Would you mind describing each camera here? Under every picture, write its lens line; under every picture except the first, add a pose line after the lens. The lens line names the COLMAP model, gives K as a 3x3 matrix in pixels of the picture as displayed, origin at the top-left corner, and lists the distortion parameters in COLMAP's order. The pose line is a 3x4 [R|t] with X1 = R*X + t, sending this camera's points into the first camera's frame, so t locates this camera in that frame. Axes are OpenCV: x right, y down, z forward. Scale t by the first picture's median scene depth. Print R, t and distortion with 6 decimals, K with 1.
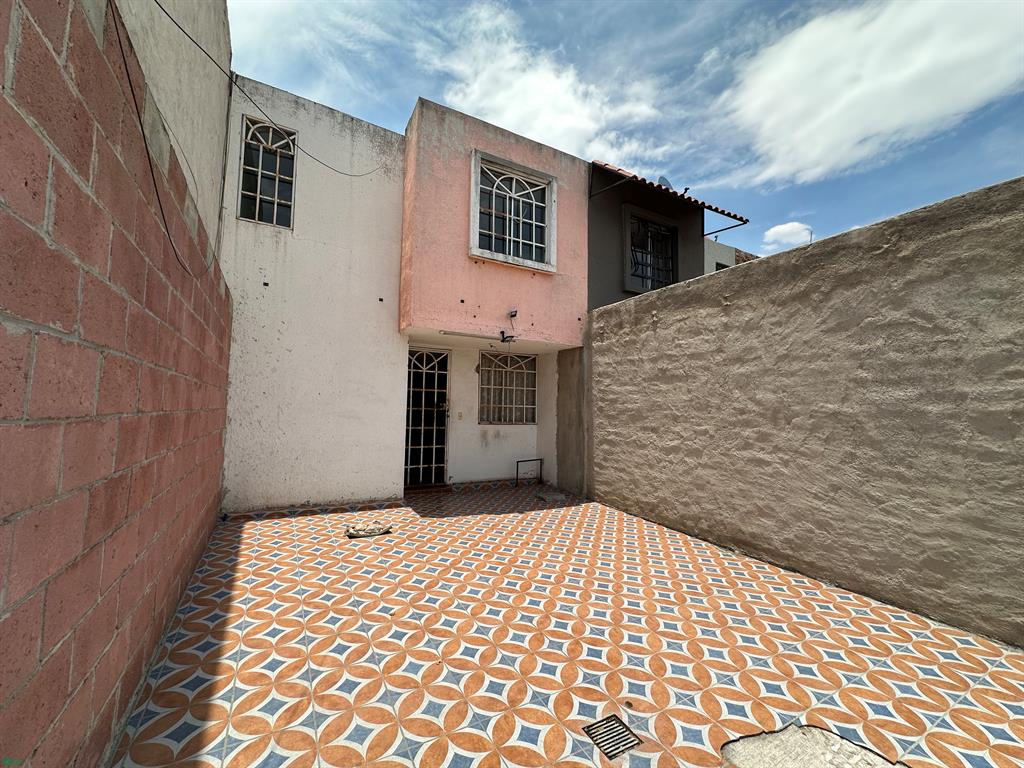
lens RADIAL K [[409.6, 0, 510.6], [0, 409.6, 381.2], [0, 0, 1]] dist [-0.005522, 0.000536]
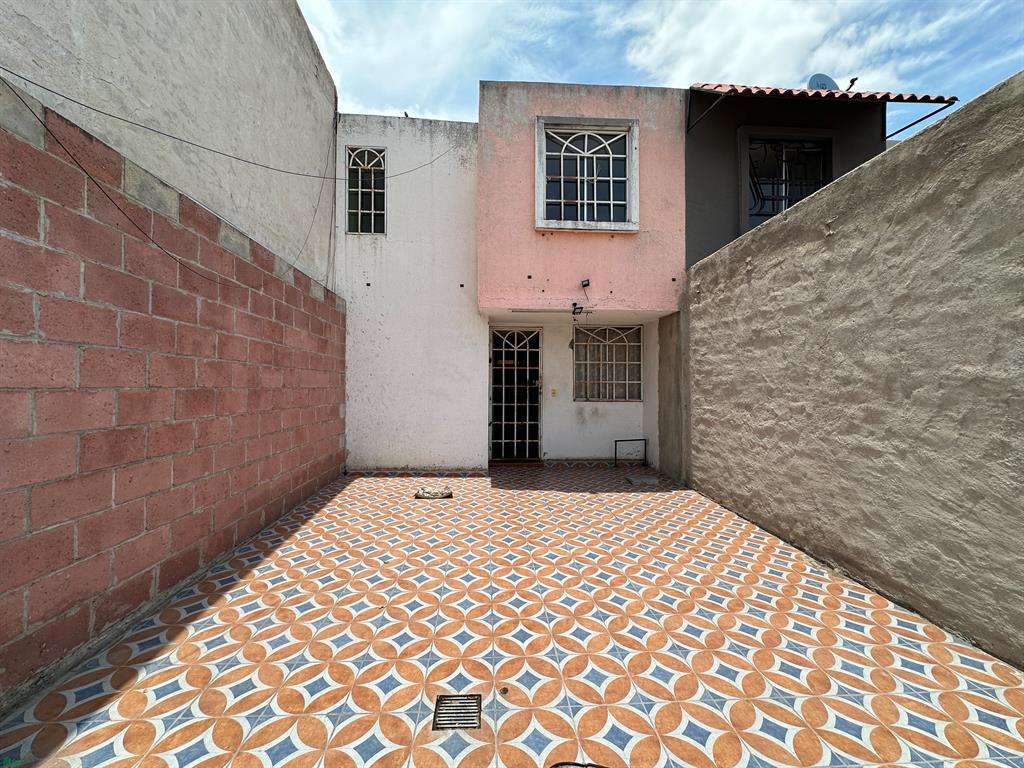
lens RADIAL K [[409.6, 0, 512.9], [0, 409.6, 382.1], [0, 0, 1]] dist [-0.005522, 0.000536]
pose [[0.899762, -0.020581, -0.435896, 0.310367], [0.042809, 0.998232, 0.041233, 0.018503], [0.434276, -0.055760, 0.899052, 0.085764]]
